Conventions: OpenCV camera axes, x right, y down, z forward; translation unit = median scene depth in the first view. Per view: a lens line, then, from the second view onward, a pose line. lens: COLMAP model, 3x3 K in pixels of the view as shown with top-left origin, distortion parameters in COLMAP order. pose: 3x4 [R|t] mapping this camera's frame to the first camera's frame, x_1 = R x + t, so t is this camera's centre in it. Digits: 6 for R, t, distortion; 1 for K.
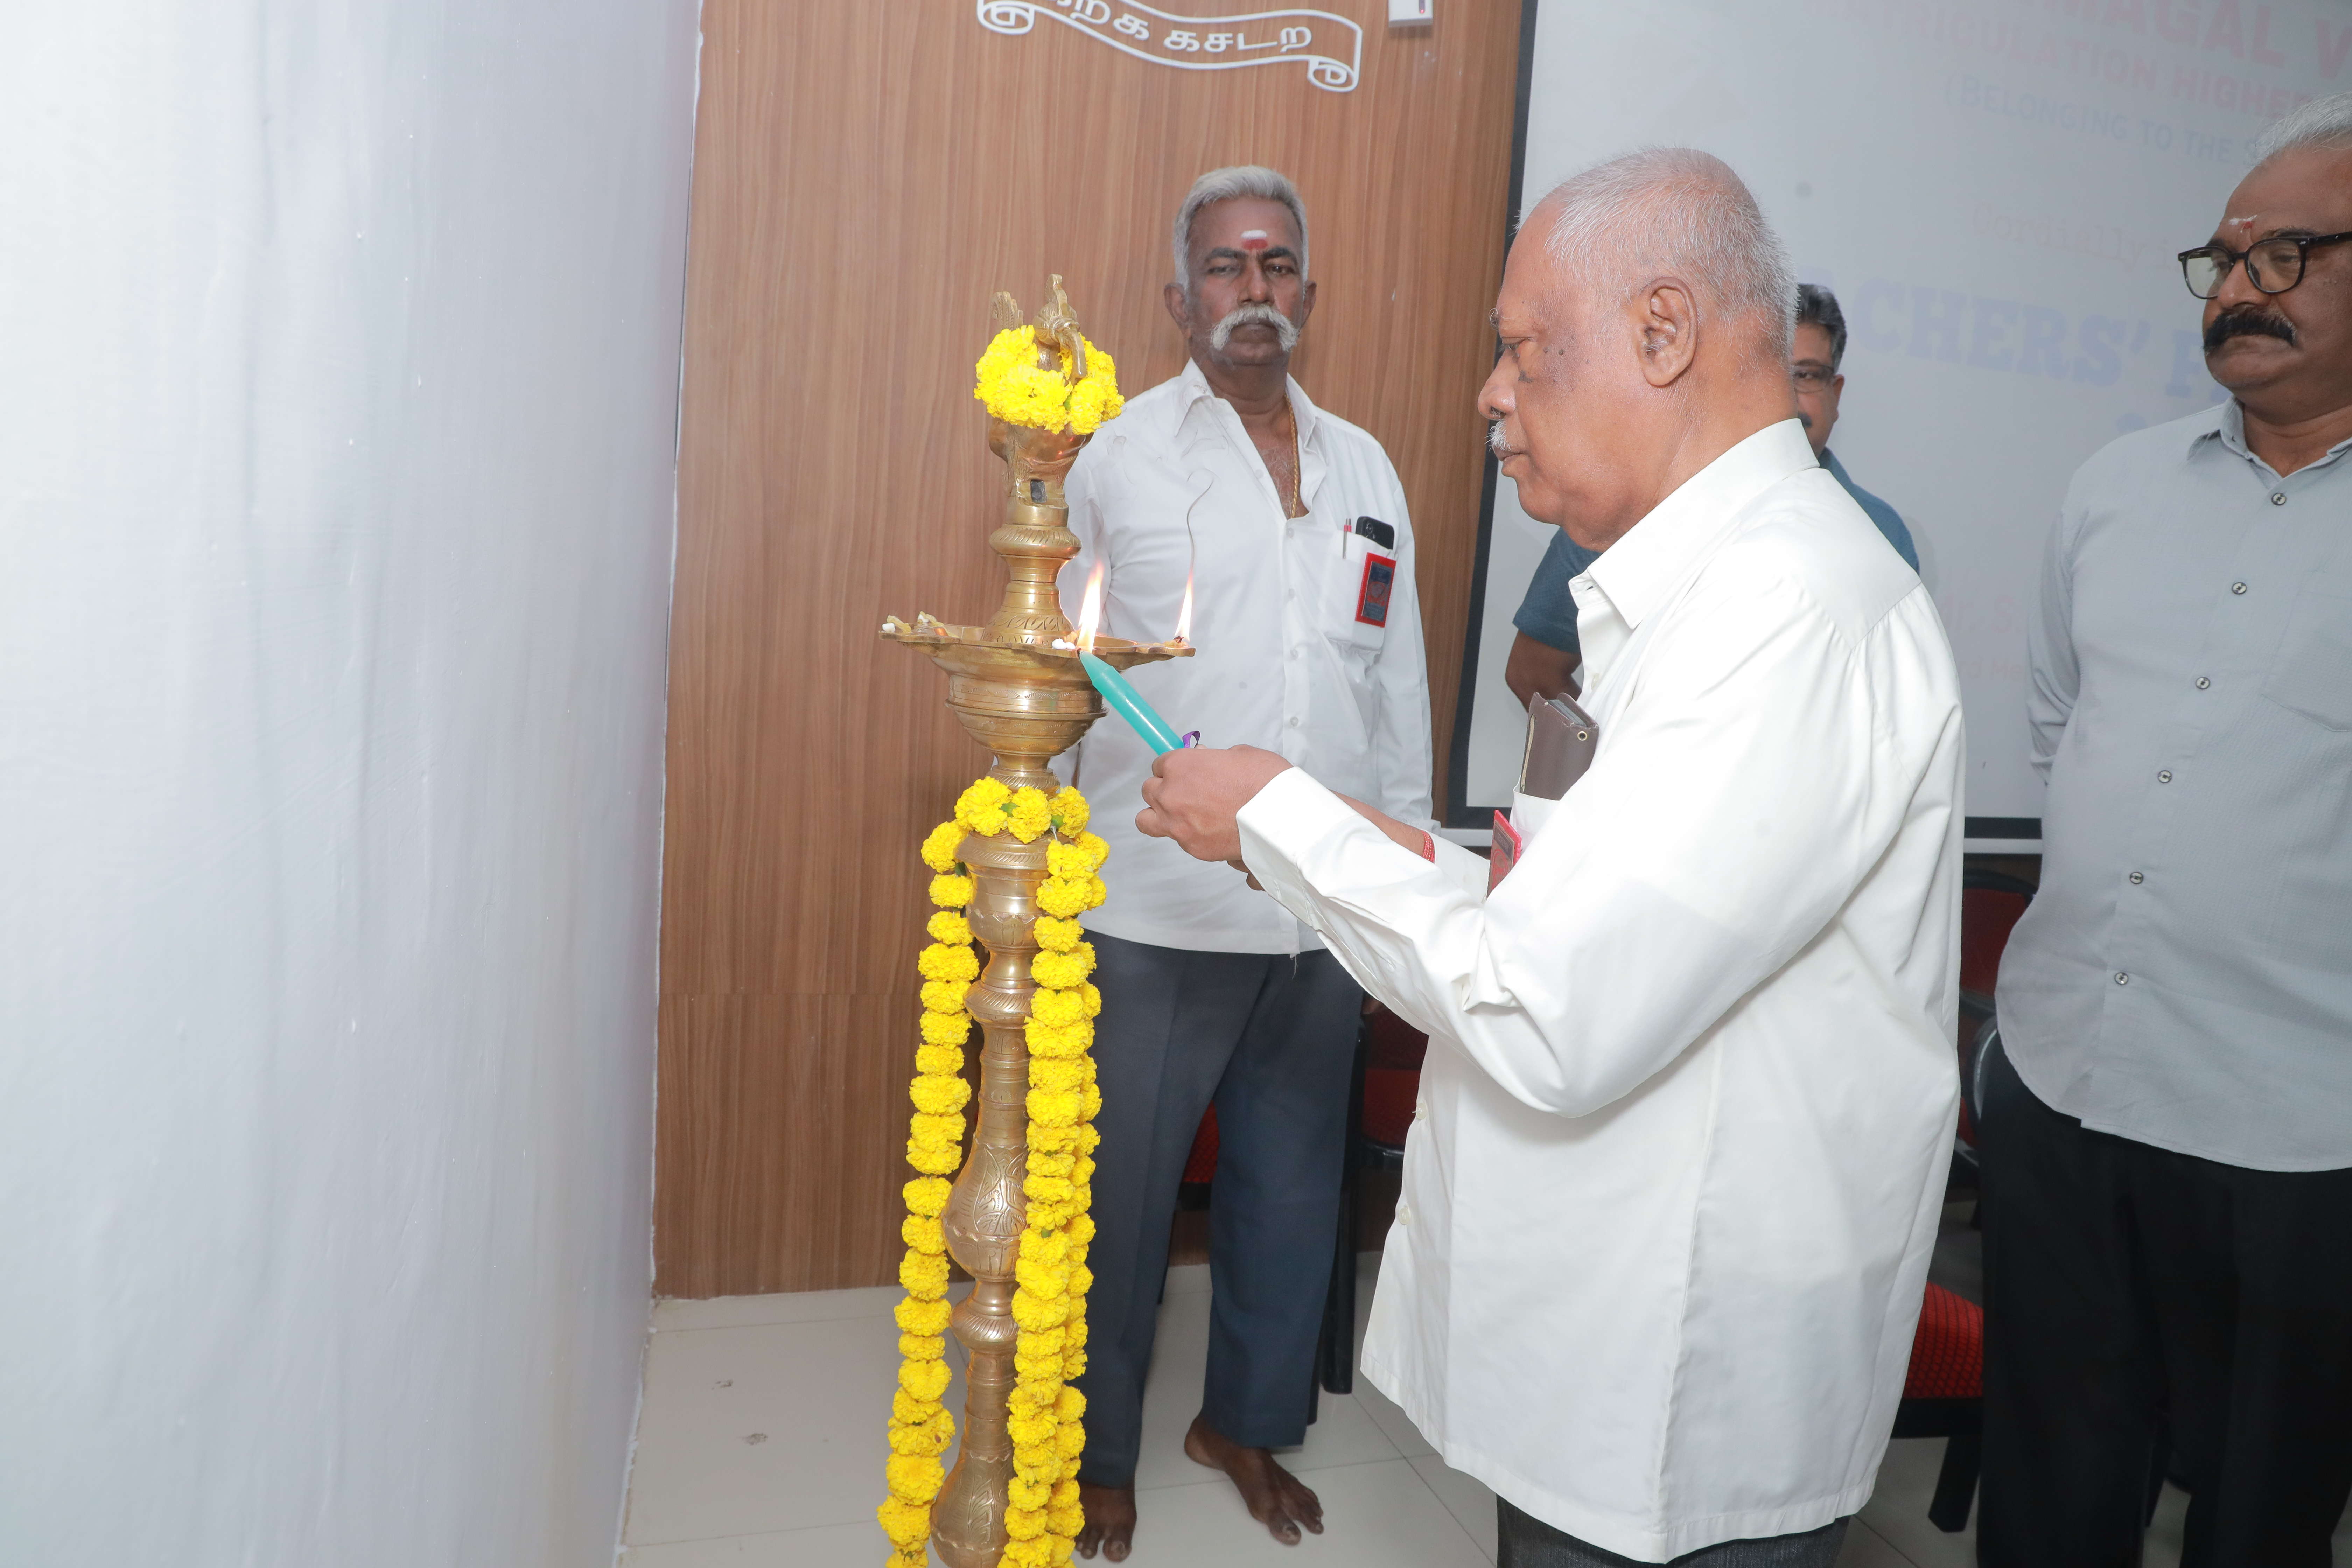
lens RADIAL K [[1640.4, 0, 1175.7], [0, 1640.4, 809.0], [0, 0, 1]] dist [-0.097975, 0.051417]
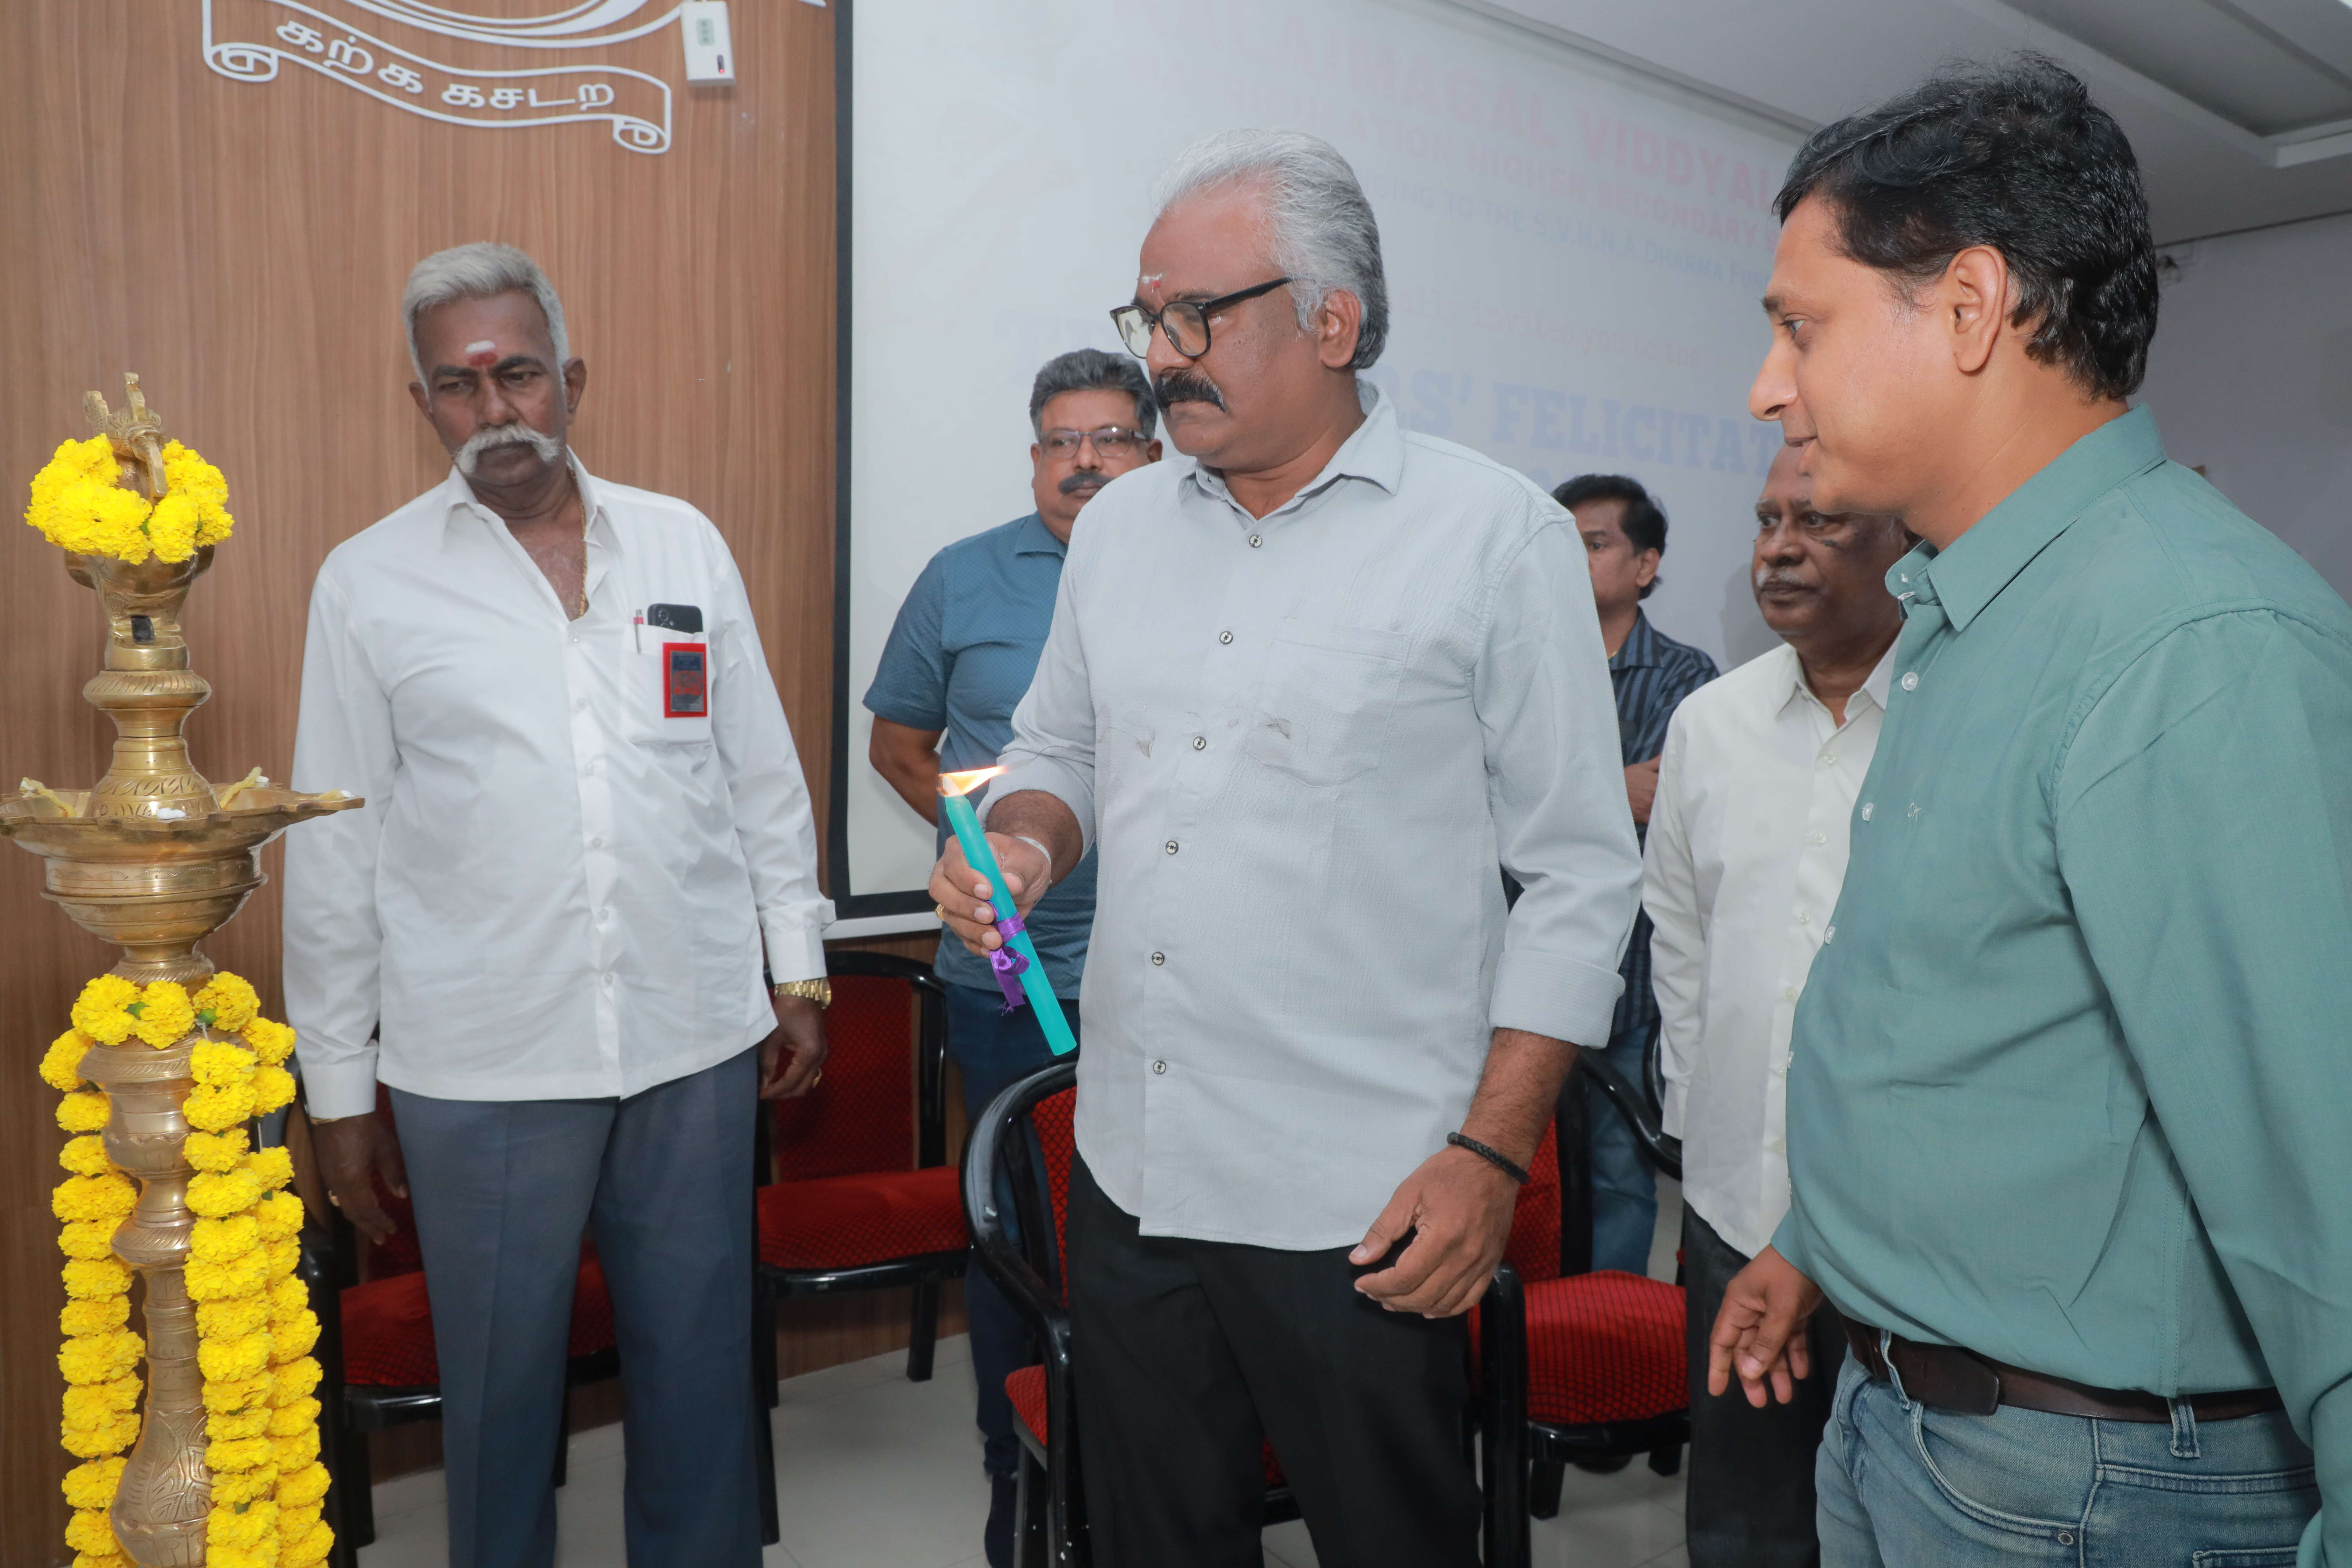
lens RADIAL K [[1641.8, 0, 1193.7], [0, 1641.8, 790.6], [0, 0, 1]] dist [-0.084068, 0.055443]
pose [[0.948488, -0.084943, 0.305213, 0.090278], [0.097870, 0.994825, -0.027276, -0.019282], [-0.301317, 0.055742, 0.951893, 0.030425]]
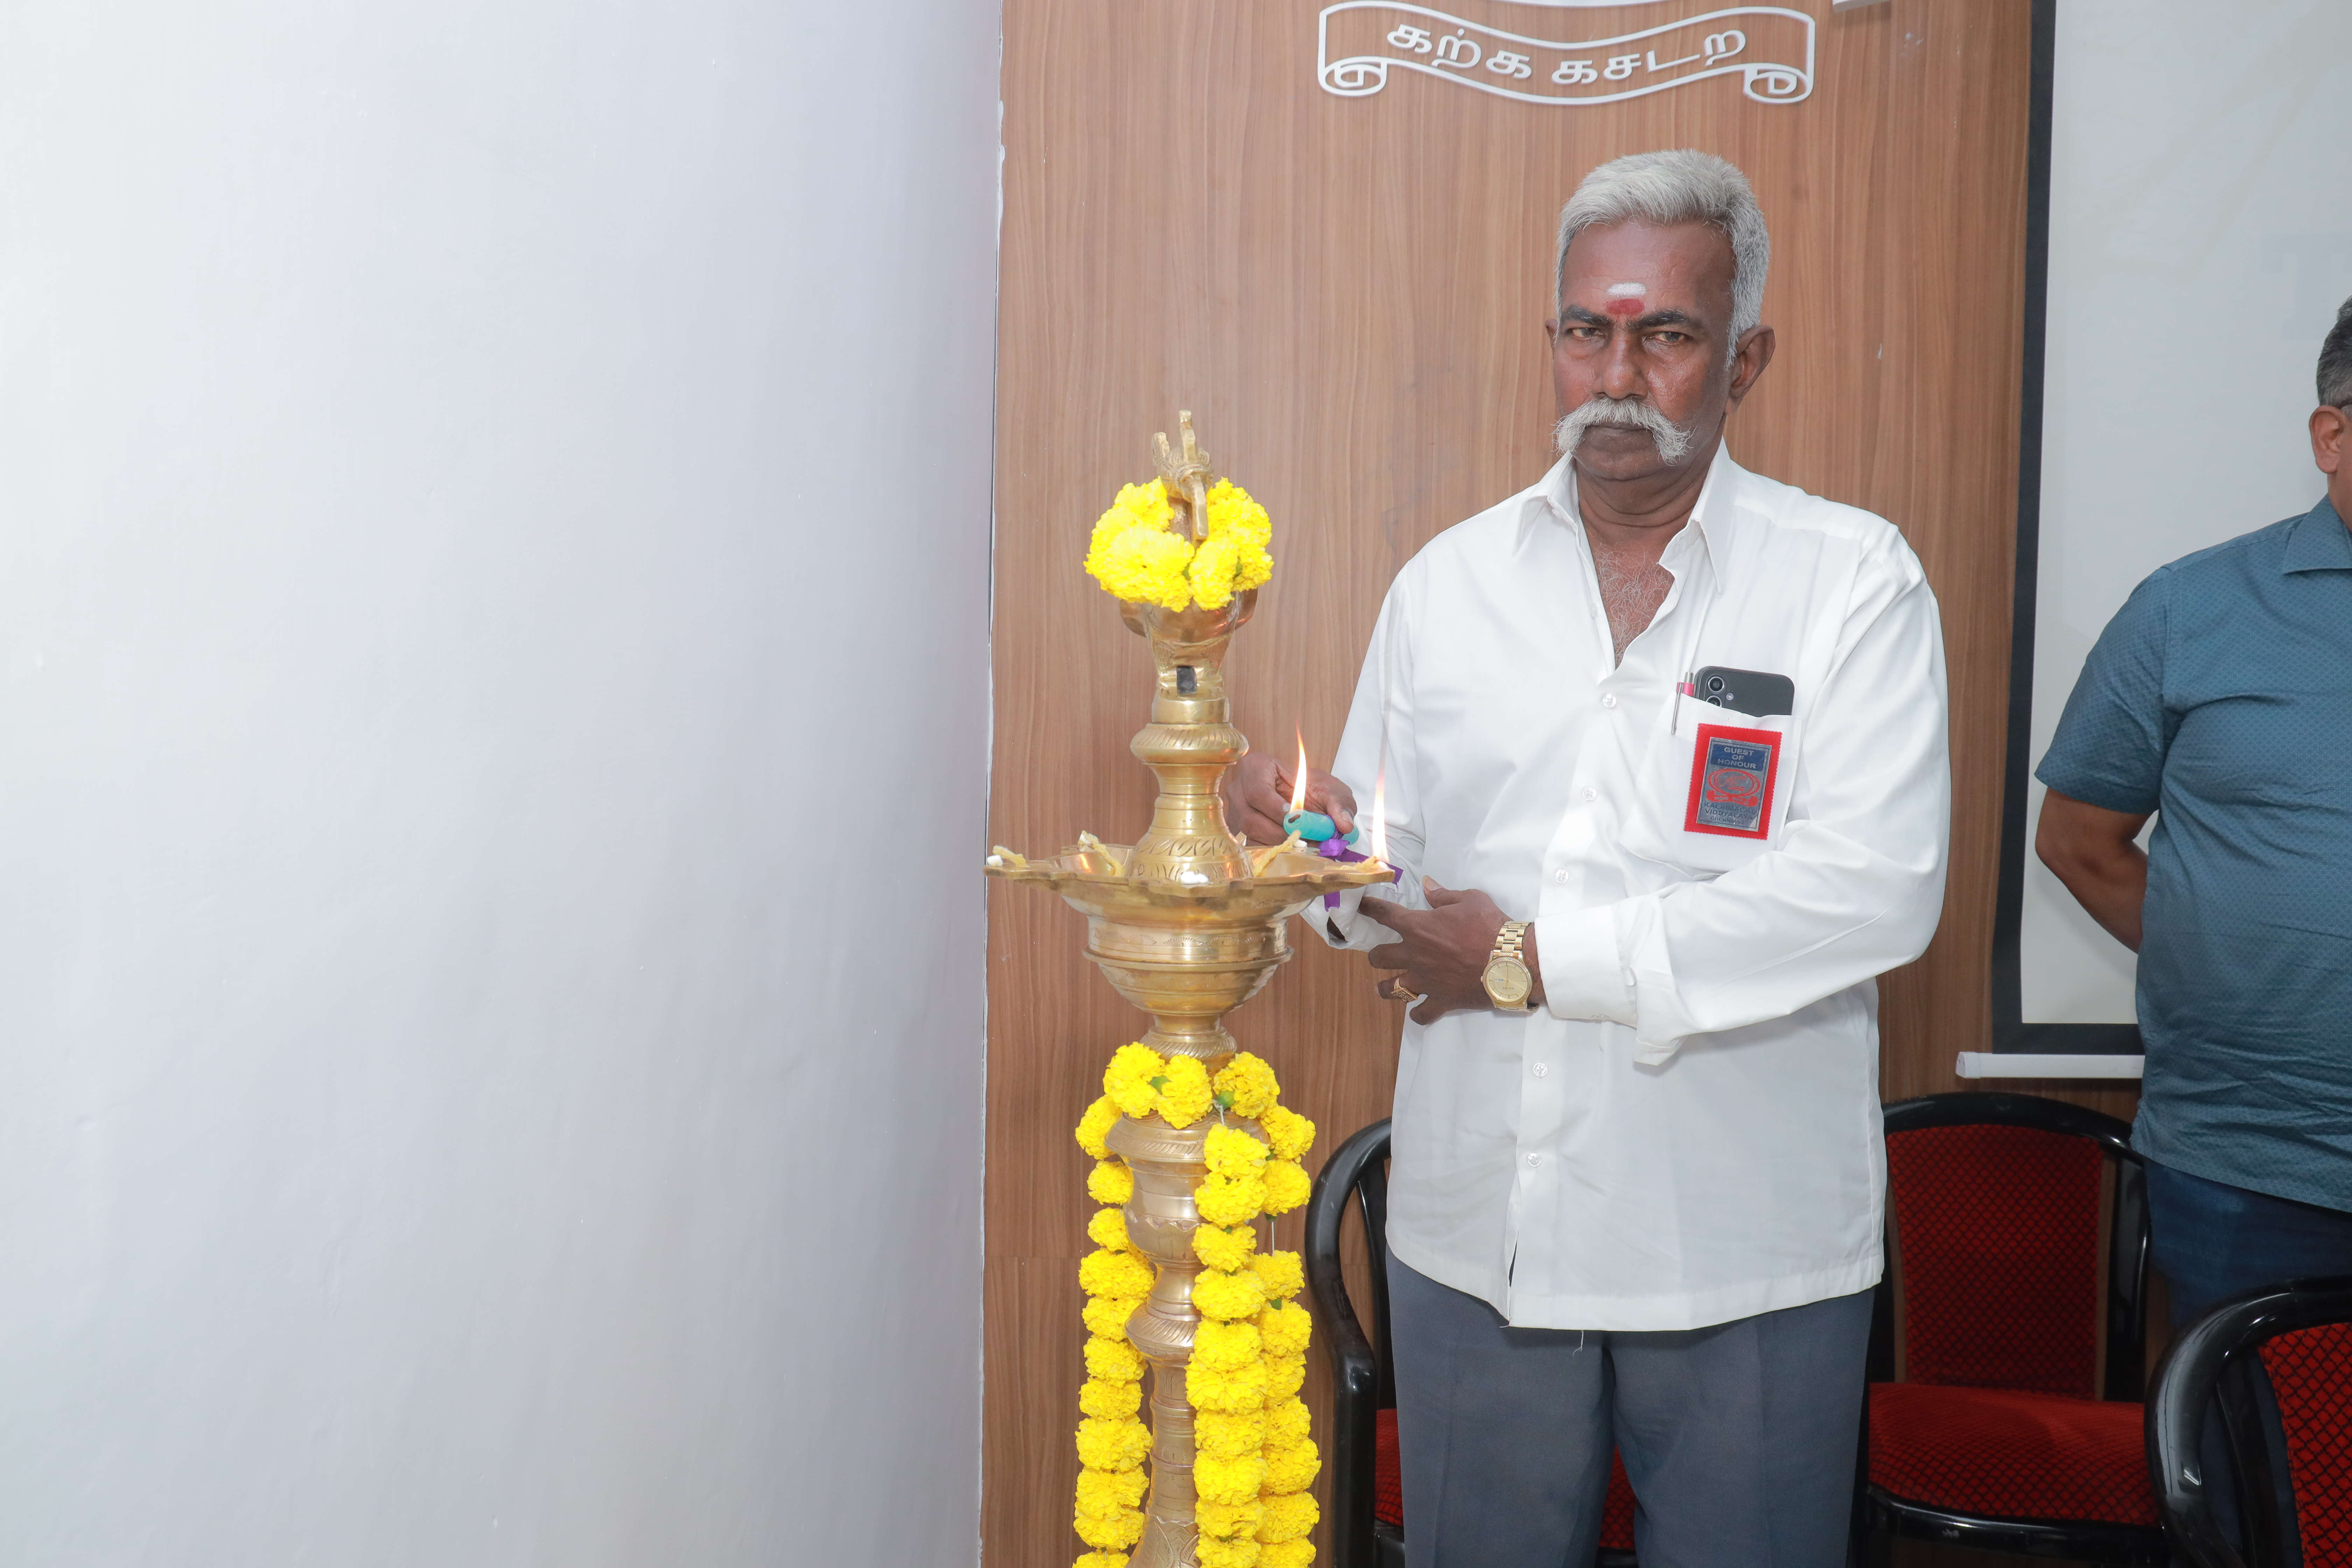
lens RADIAL K [[1946.8, 0, 1176.0], [0, 1946.8, 784.0], [0, 0, 1]] dist [-0.053930, 0.094465]
pose [[0.948134, -0.043320, -0.314906, 0.108828], [0.010378, 0.994361, -0.105541, -0.023623], [0.317702, 0.096799, 0.943237, 0.059127]]
